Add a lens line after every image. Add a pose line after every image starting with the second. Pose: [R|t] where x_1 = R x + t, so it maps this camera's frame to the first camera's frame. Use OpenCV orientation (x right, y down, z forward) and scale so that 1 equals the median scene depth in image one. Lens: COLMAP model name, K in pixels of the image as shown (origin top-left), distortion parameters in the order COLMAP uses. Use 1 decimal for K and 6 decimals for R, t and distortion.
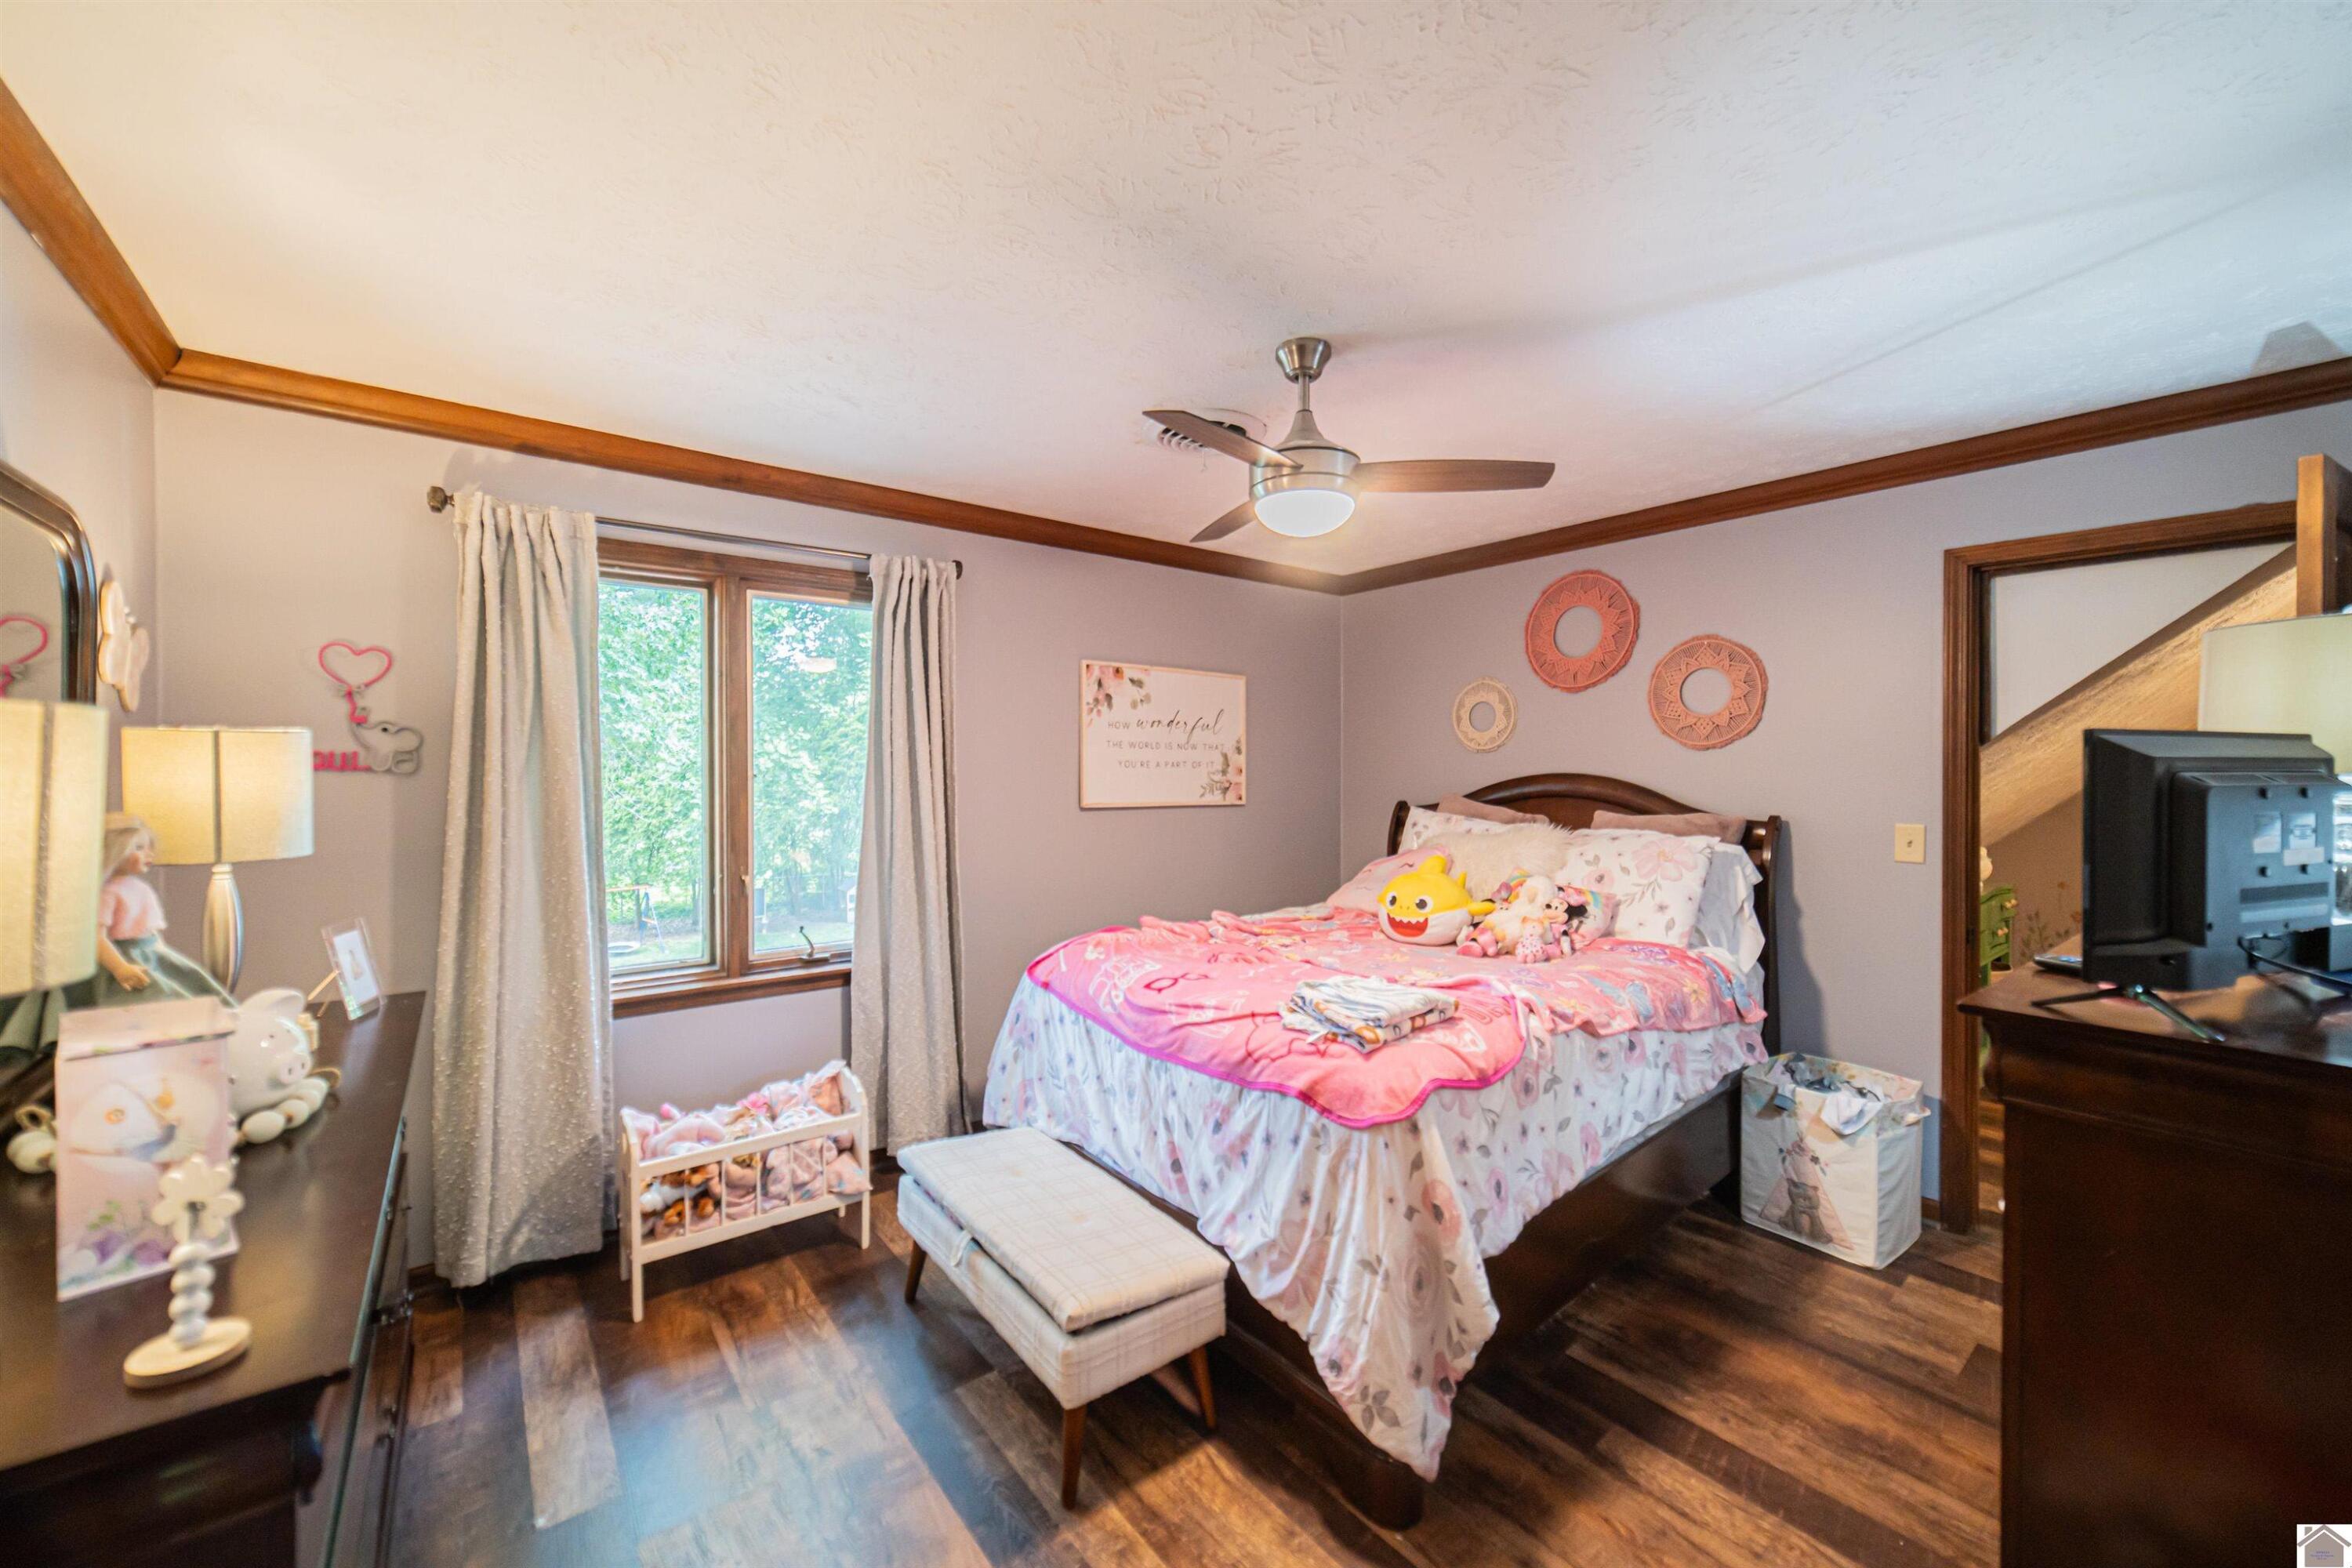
lens RADIAL K [[904.7, 0, 1185.2], [0, 904.7, 785.6], [0, 0, 1]] dist [-0.001782, -0.000045]
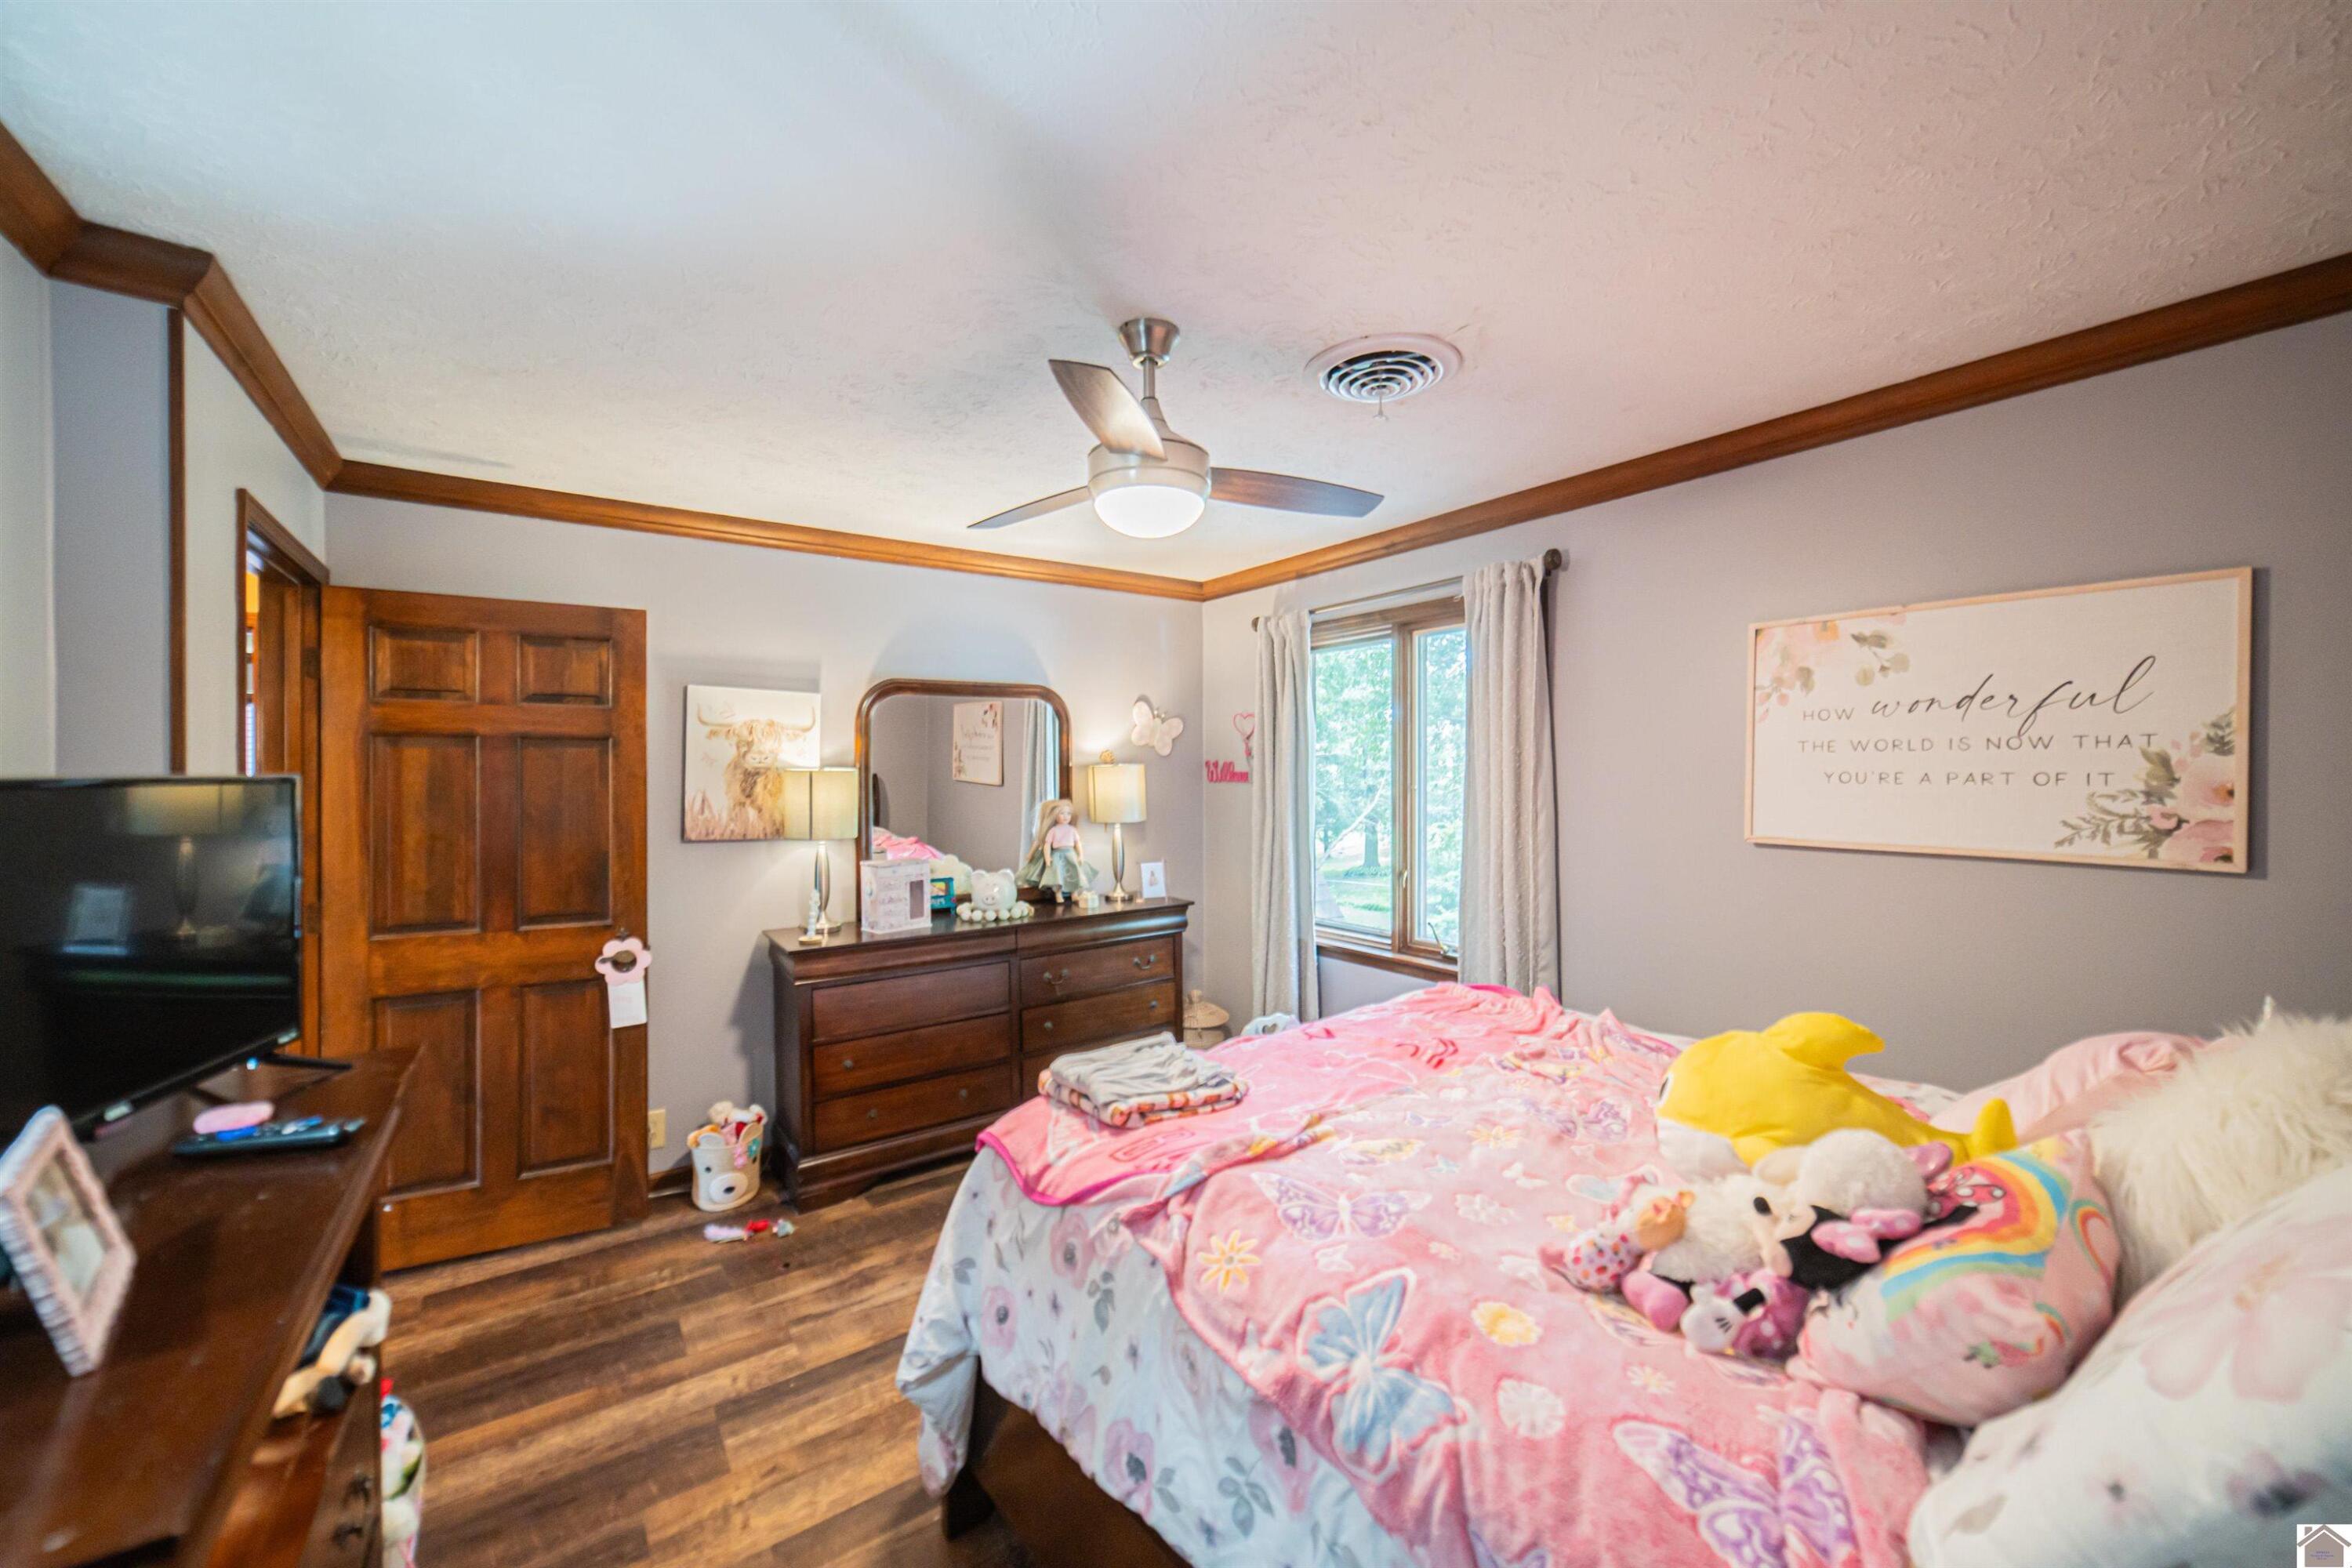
lens RADIAL K [[904.7, 0, 1185.2], [0, 904.7, 785.6], [0, 0, 1]] dist [-0.001782, -0.000045]
pose [[-0.040153, 0.015657, -0.999071, 0.567716], [-0.012233, 0.999795, 0.016160, -0.023257], [0.999119, 0.012871, -0.039954, 0.590209]]
